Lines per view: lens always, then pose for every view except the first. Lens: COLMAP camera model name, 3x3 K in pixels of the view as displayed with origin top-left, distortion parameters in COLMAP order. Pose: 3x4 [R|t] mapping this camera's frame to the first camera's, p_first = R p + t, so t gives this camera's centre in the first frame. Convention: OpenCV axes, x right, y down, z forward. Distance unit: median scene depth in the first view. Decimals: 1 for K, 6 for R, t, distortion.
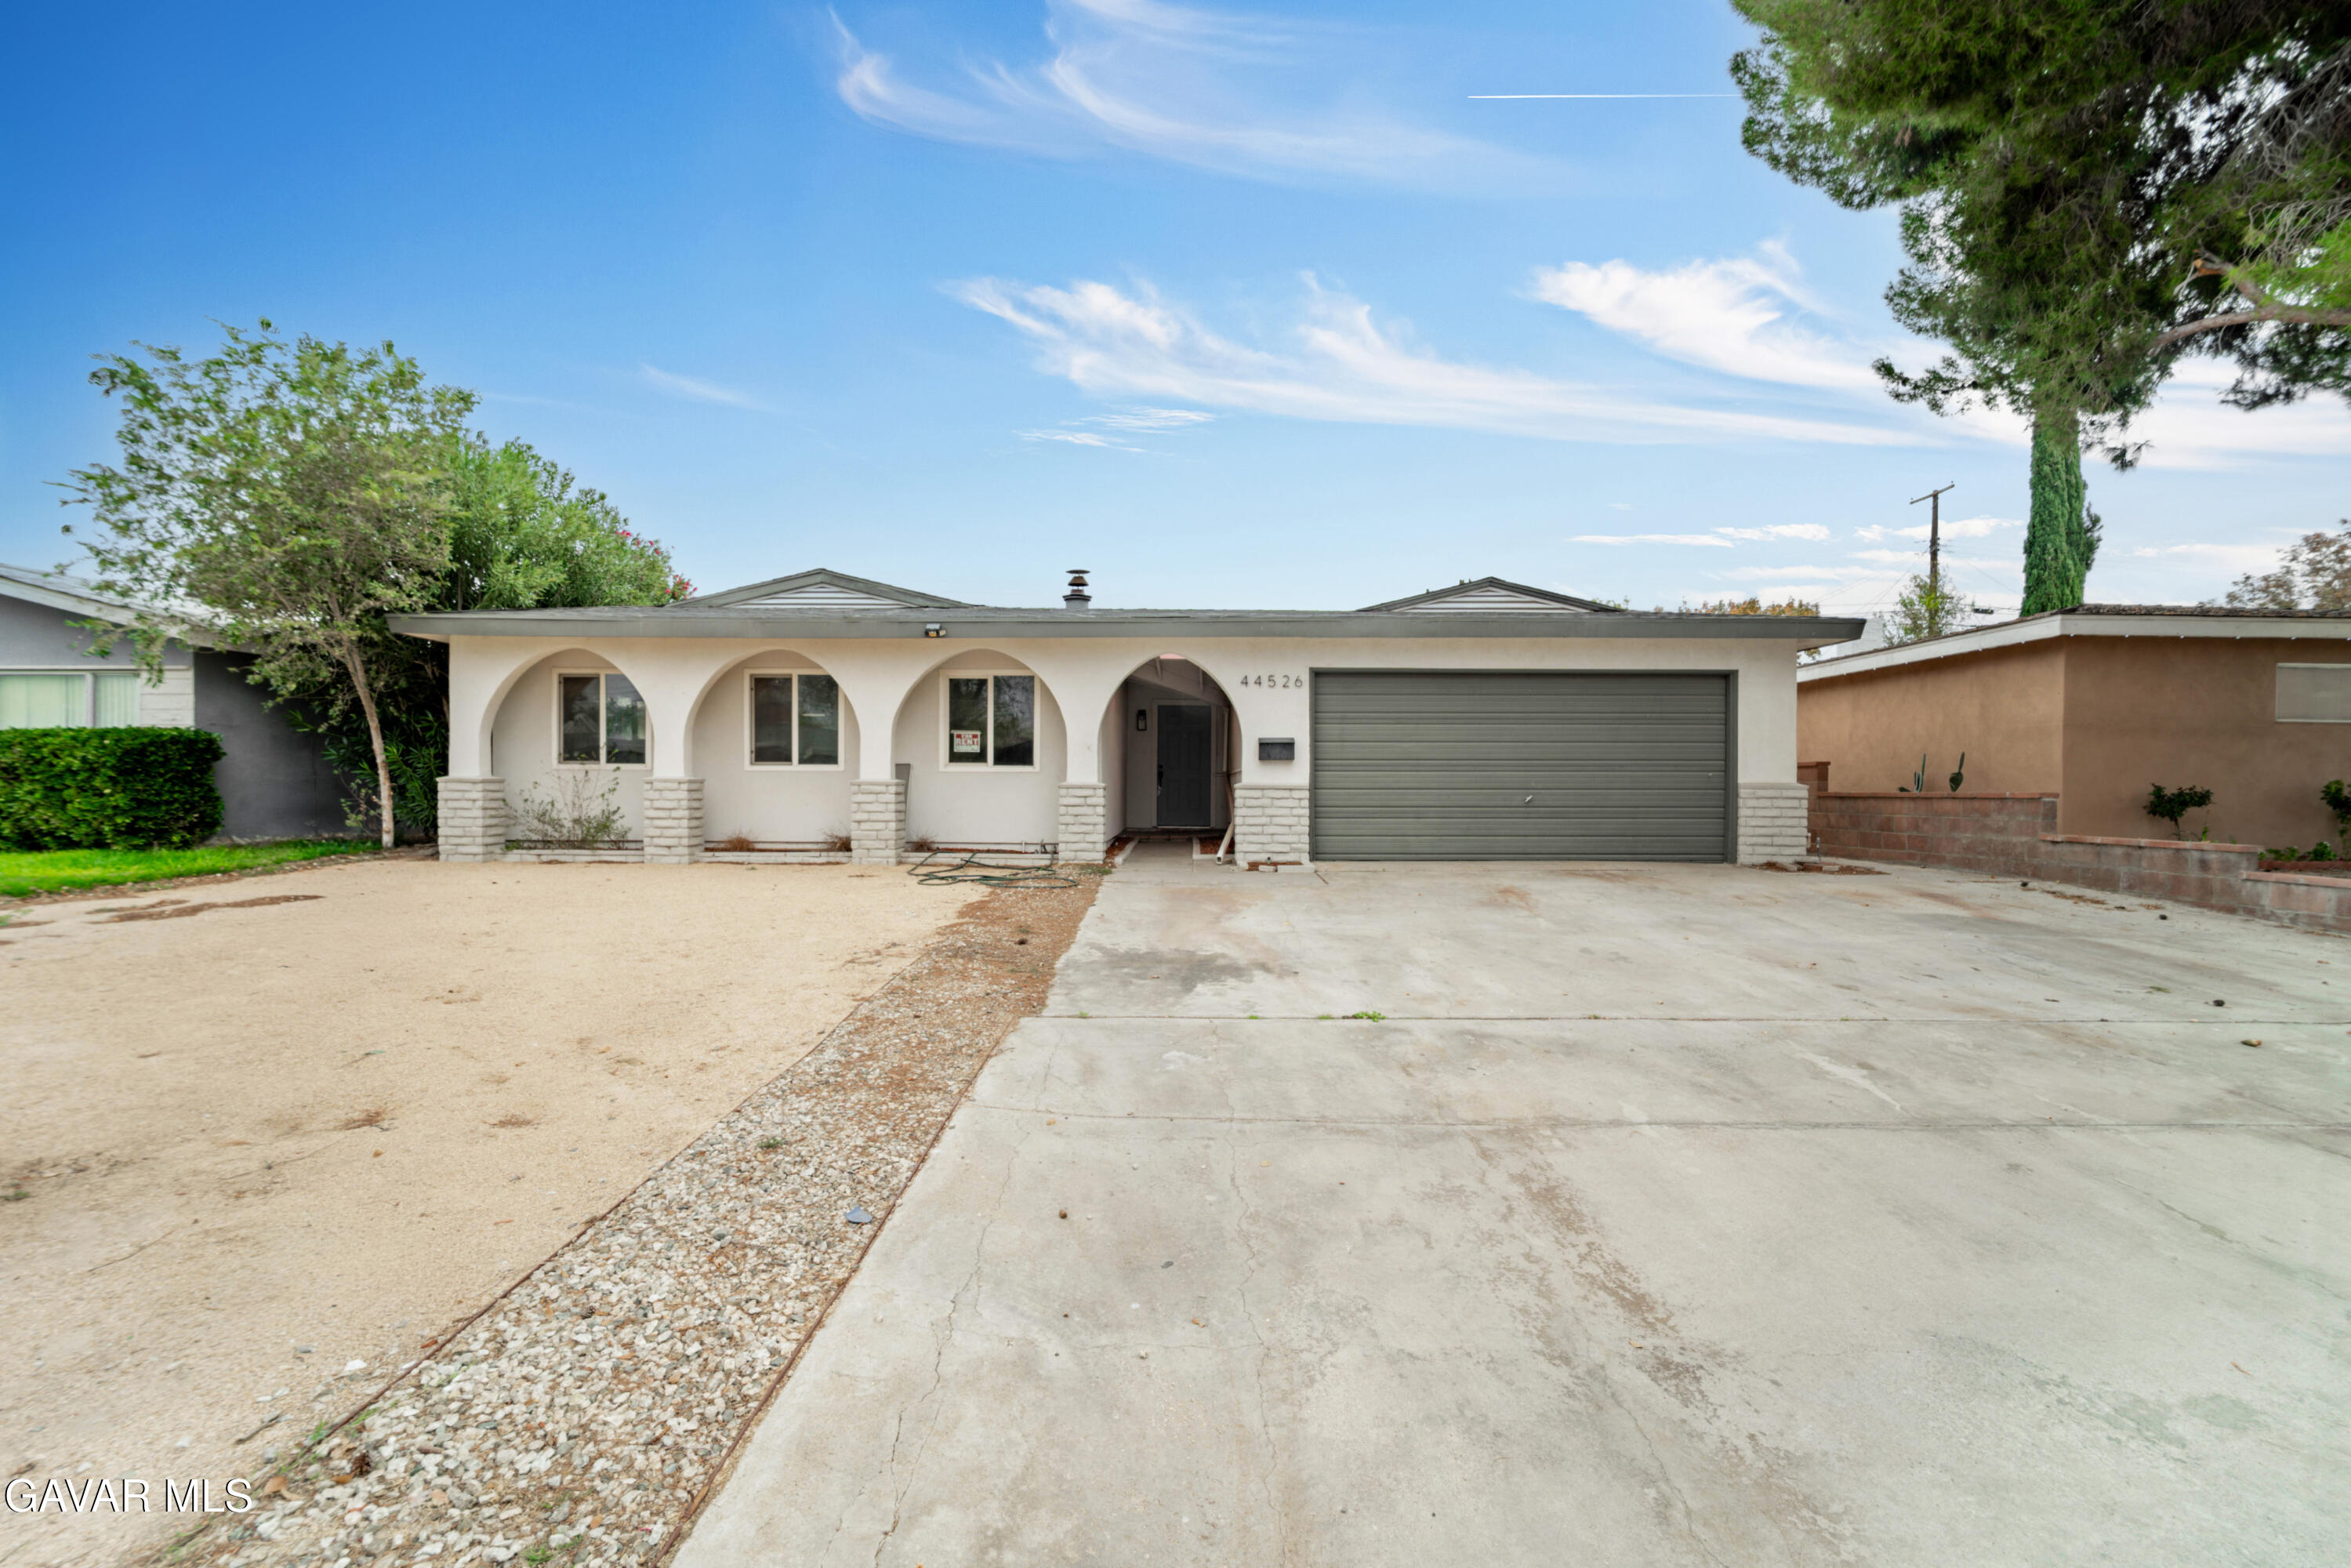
lens RADIAL K [[936.0, 0, 1185.2], [0, 936.0, 792.5], [0, 0, 1]] dist [-0.000773, -0.000060]
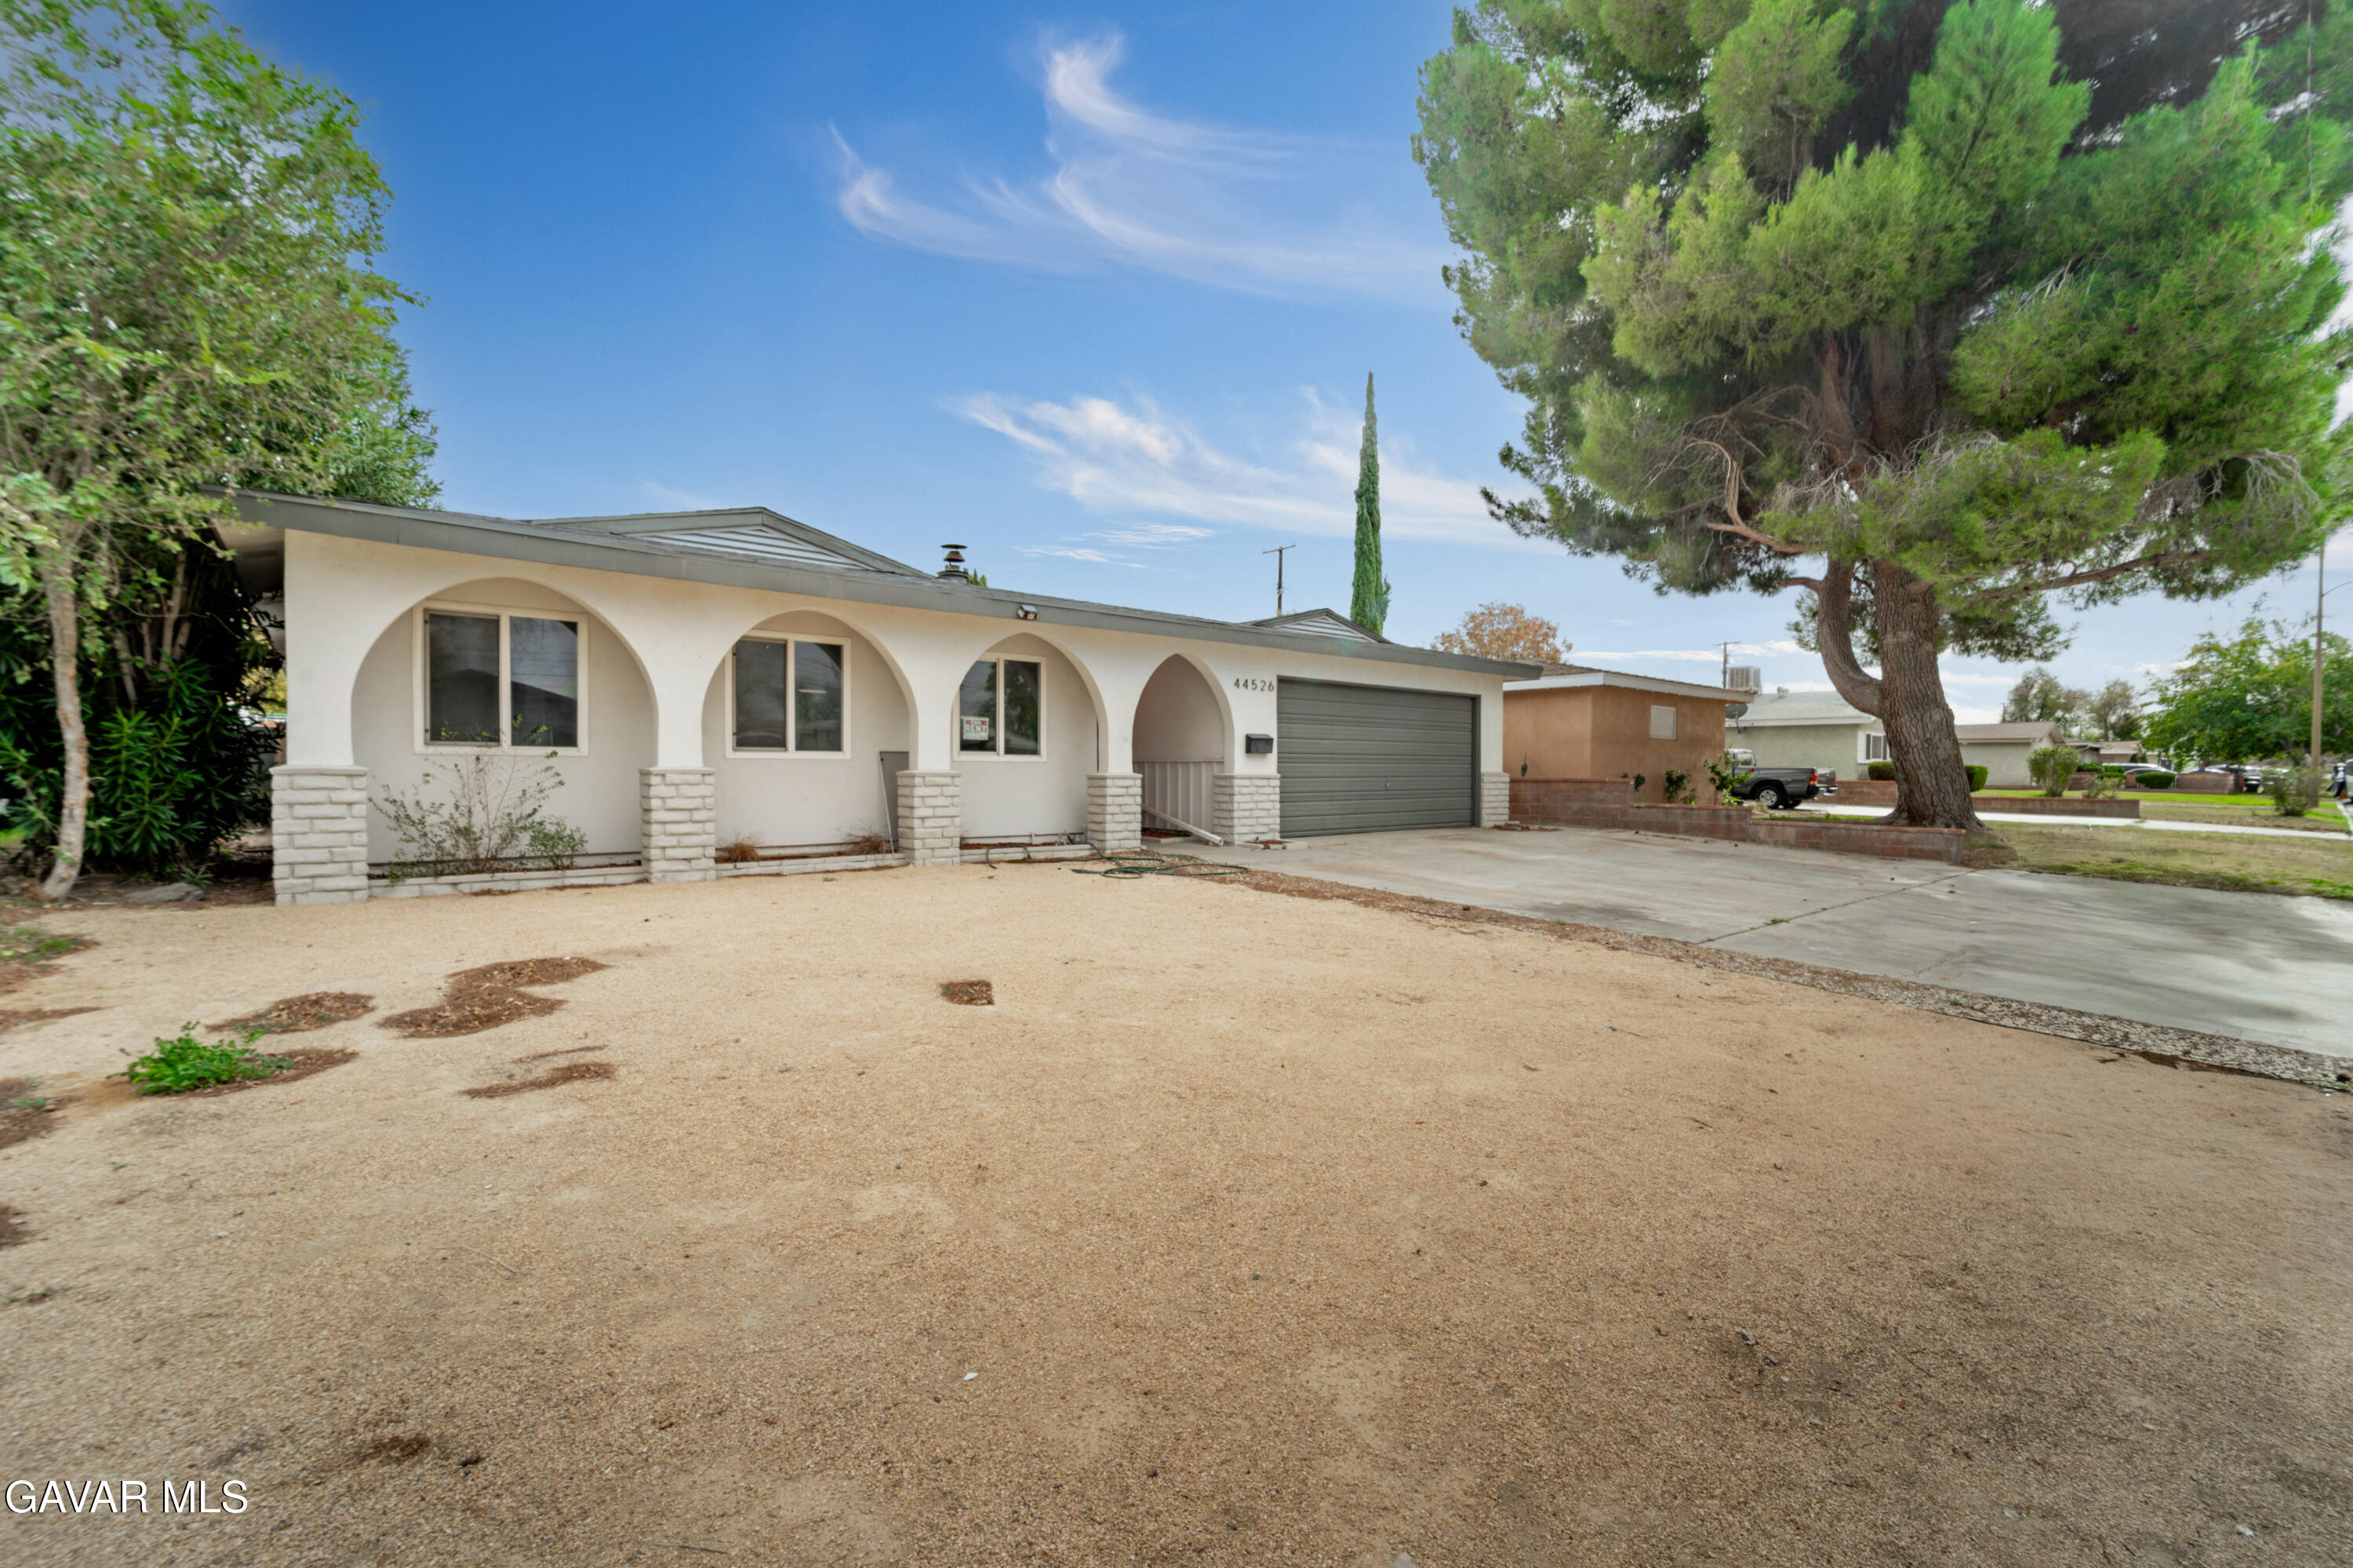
lens RADIAL K [[964.9, 0, 1176.5], [0, 964.9, 784.0], [0, 0, 1]] dist [-0.001156, -0.000003]
pose [[0.767857, -0.009426, 0.640552, -0.734406], [0.000795, 0.999905, 0.013762, -0.013061], [-0.640621, -0.010058, 0.767792, 0.147437]]
